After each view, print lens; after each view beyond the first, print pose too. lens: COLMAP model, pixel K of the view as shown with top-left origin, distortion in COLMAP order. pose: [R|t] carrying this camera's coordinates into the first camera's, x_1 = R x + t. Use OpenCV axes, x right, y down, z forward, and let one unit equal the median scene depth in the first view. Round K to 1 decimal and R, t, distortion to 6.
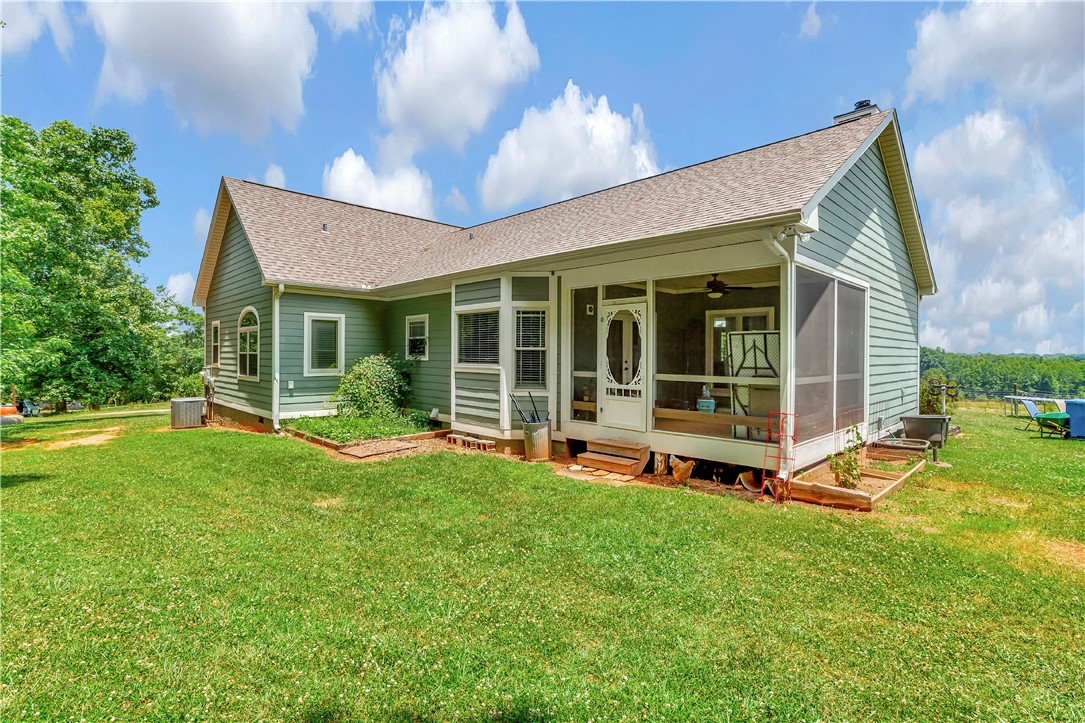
lens RADIAL K [[501.5, 0, 544.2], [0, 501.5, 359.9], [0, 0, 1]] dist [-0.007877, 0.004878]
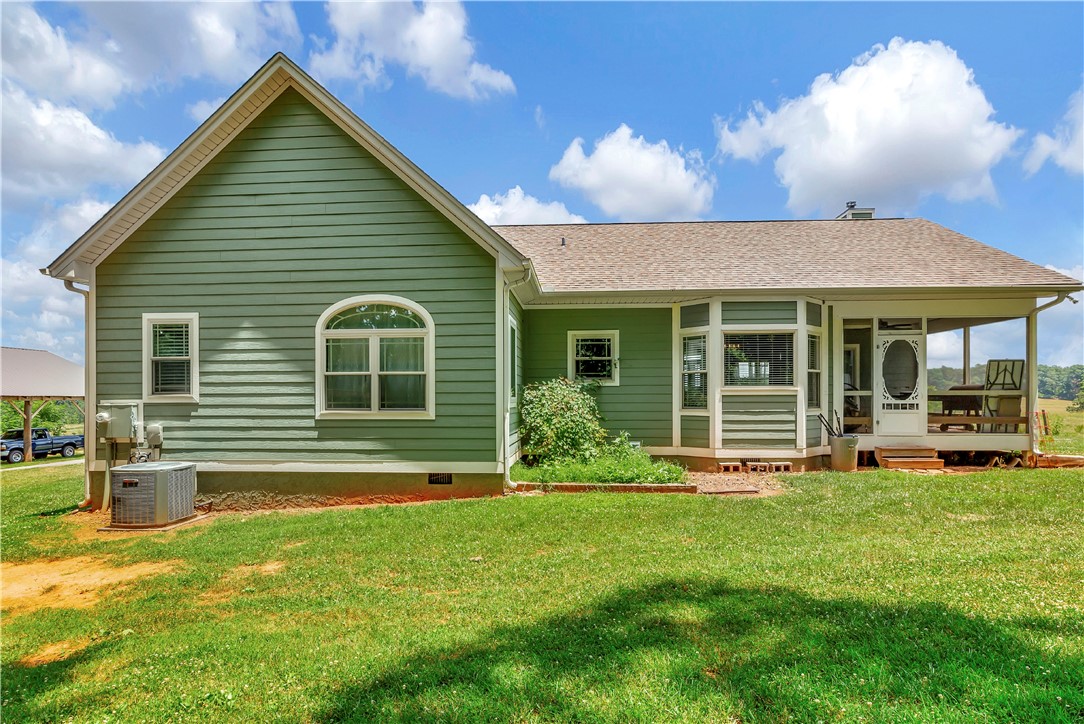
lens RADIAL K [[501.0, 0, 548.6], [0, 501.0, 397.1], [0, 0, 1]] dist [-0.007877, 0.004878]
pose [[0.752677, -0.014377, 0.658233, -1.170340], [0.014956, 0.999877, 0.004738, 0.020757], [-0.658220, 0.006278, 0.752799, 0.578440]]
